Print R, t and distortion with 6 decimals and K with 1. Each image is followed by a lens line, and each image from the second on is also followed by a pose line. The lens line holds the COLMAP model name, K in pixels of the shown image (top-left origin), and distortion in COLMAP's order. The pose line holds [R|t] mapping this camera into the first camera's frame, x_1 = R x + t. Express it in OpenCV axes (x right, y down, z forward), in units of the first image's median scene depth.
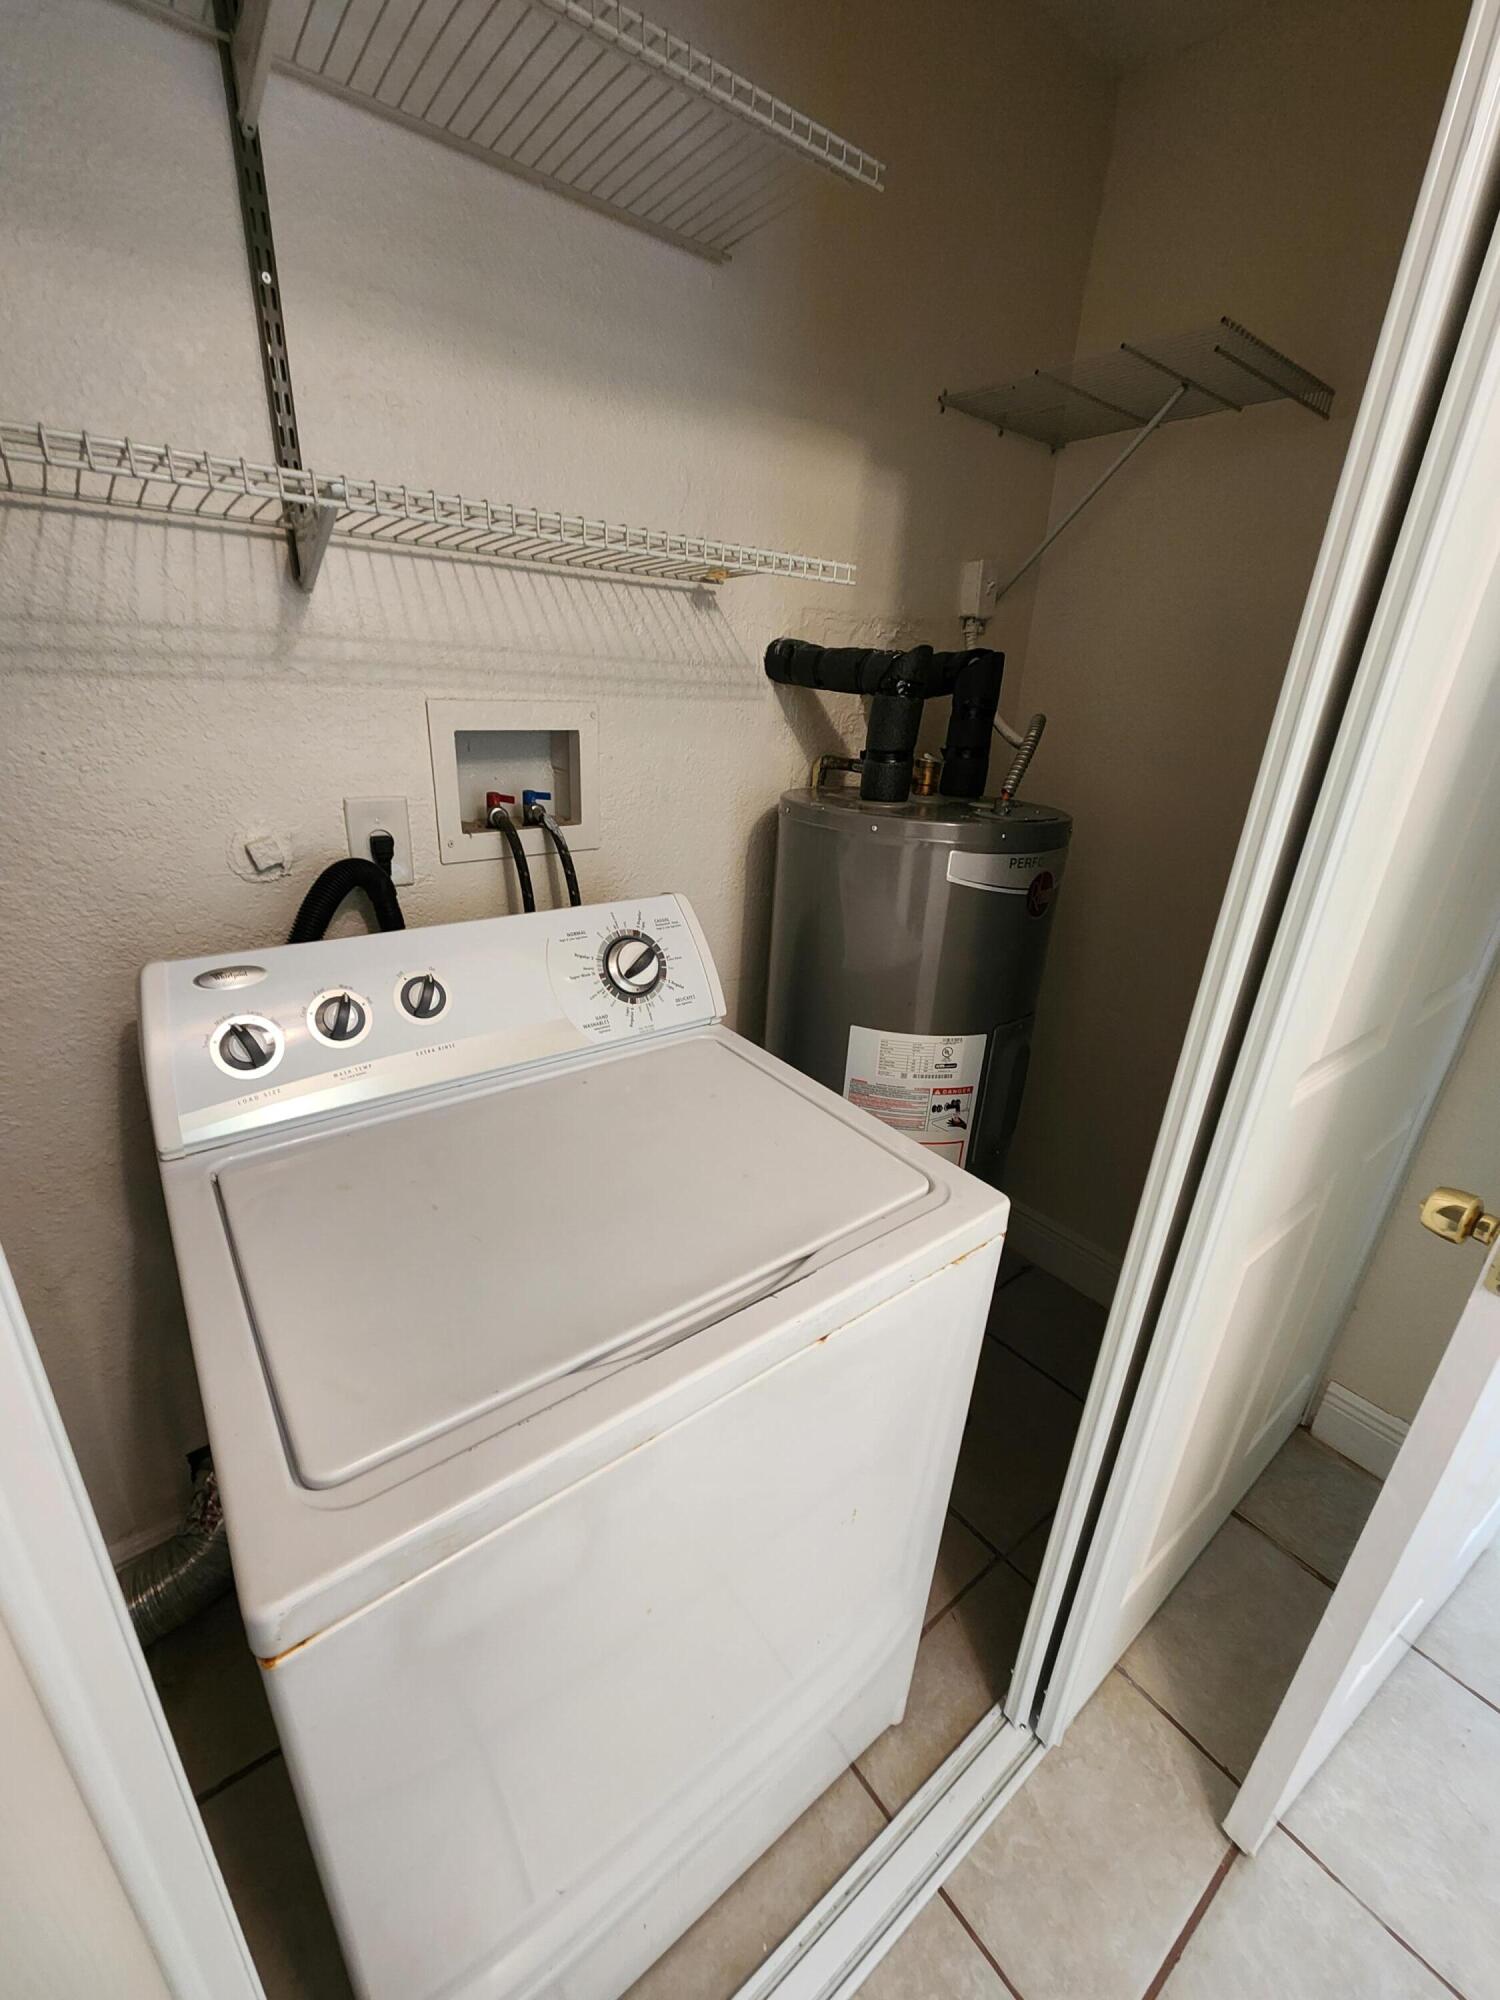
lens RADIAL K [[819.0, 0, 751.9], [0, 819.0, 997.0], [0, 0, 1]] dist [0.007676, -0.005160]
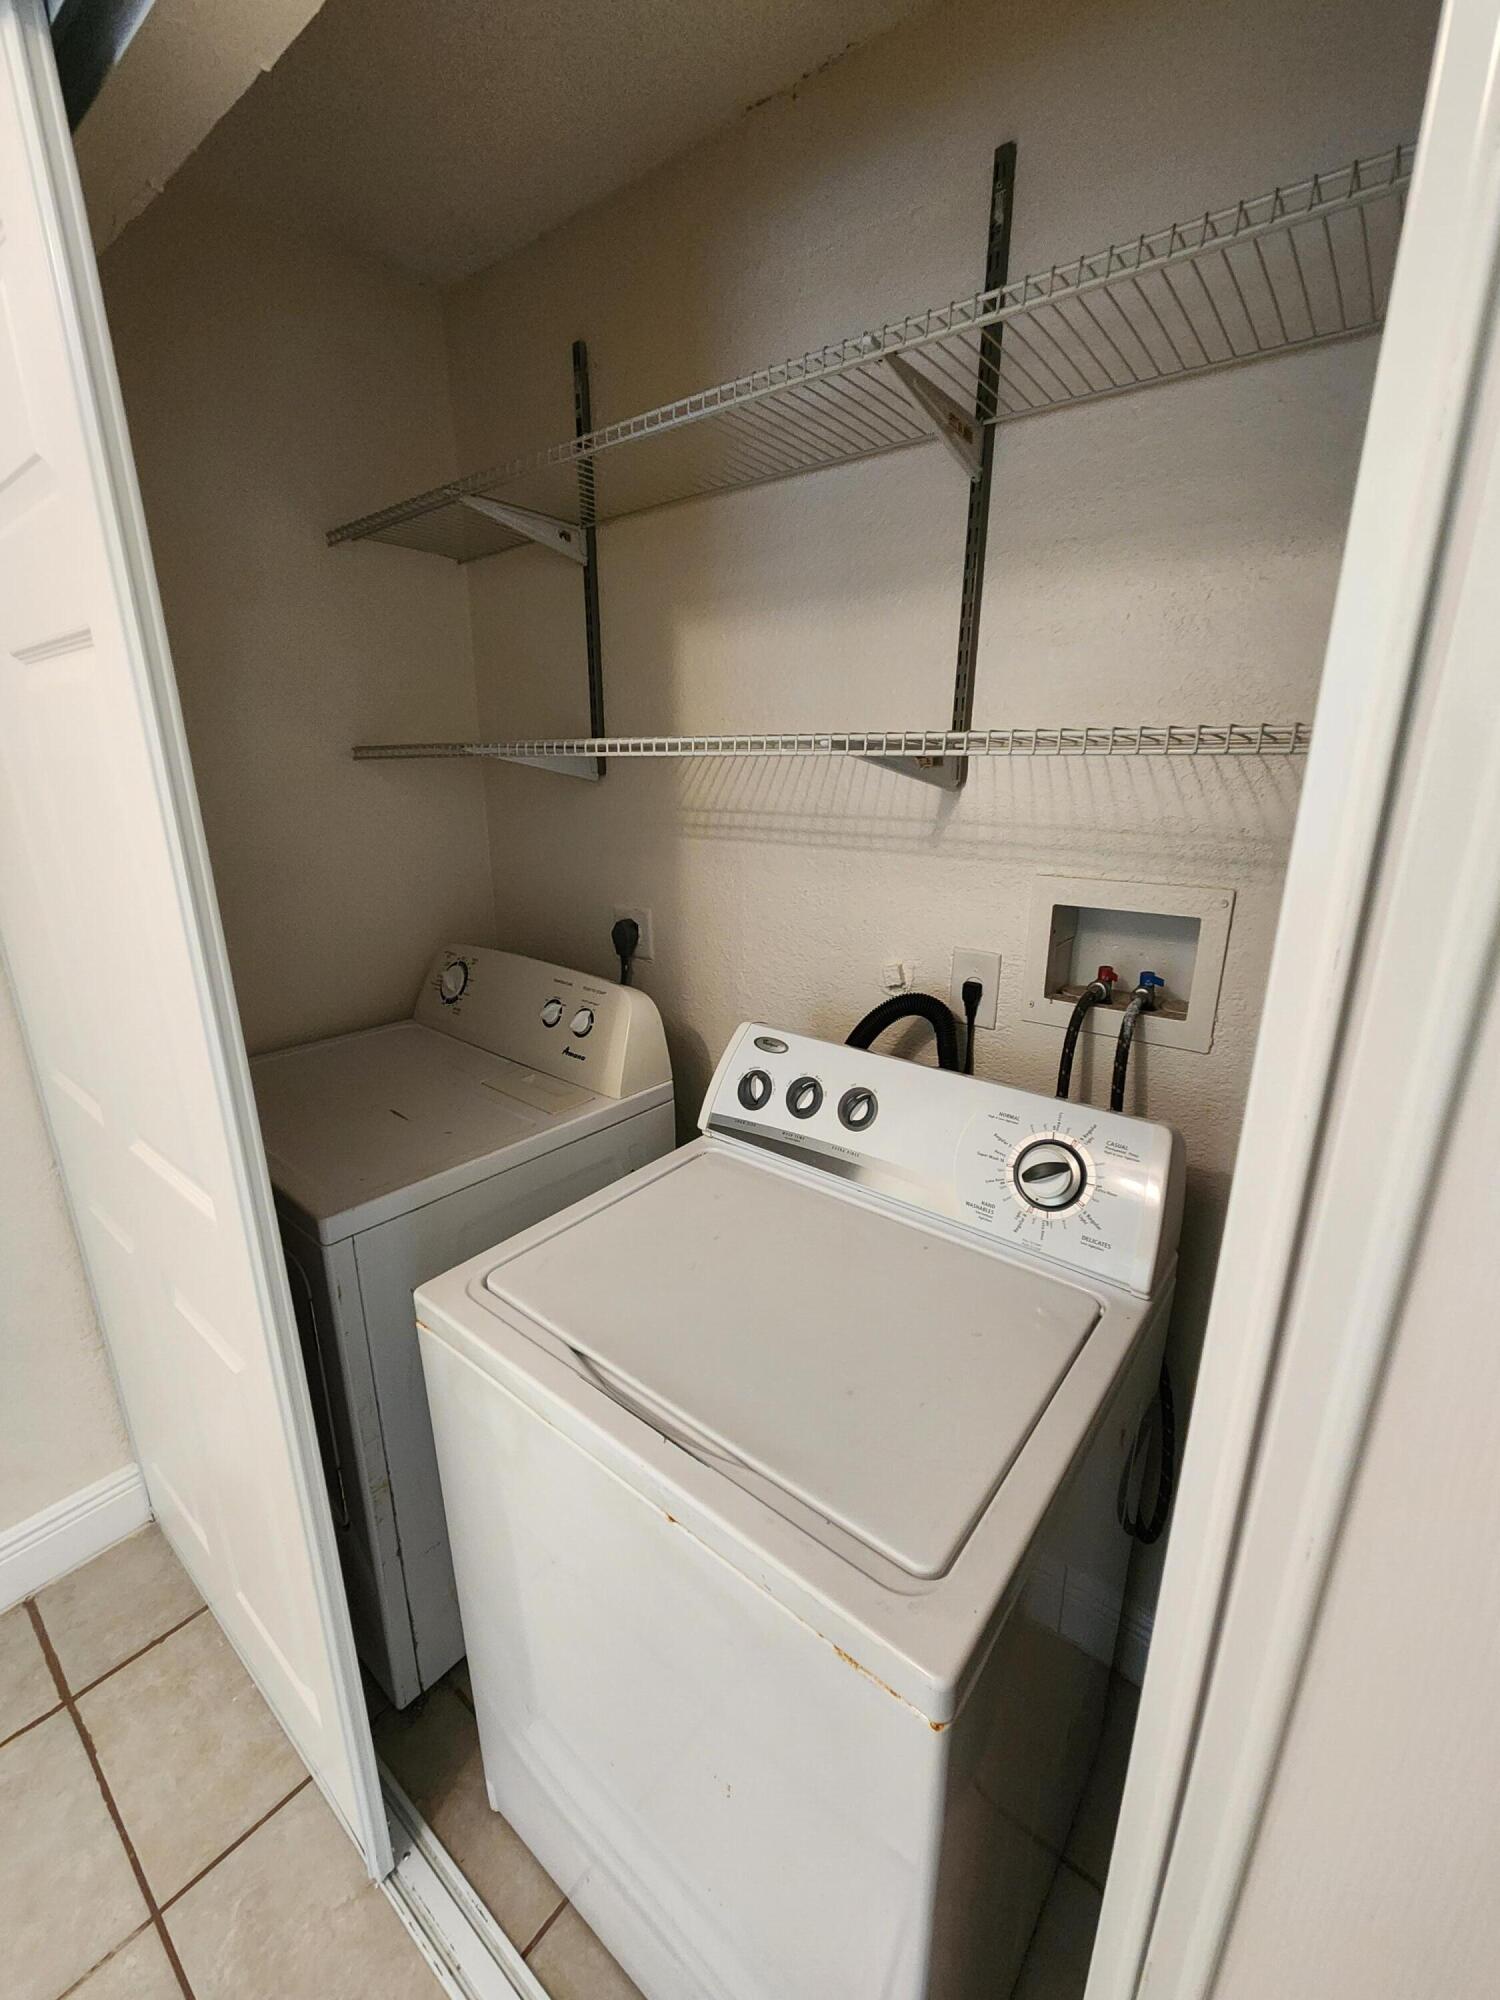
lens RADIAL K [[819.0, 0, 748.1], [0, 819.0, 1006.1], [0, 0, 1]] dist [0.007676, -0.005160]
pose [[0.231319, 0.234204, -0.944267, 0.610509], [-0.342992, 0.927903, 0.146122, -0.237252], [0.910411, 0.290075, 0.294972, 0.393537]]
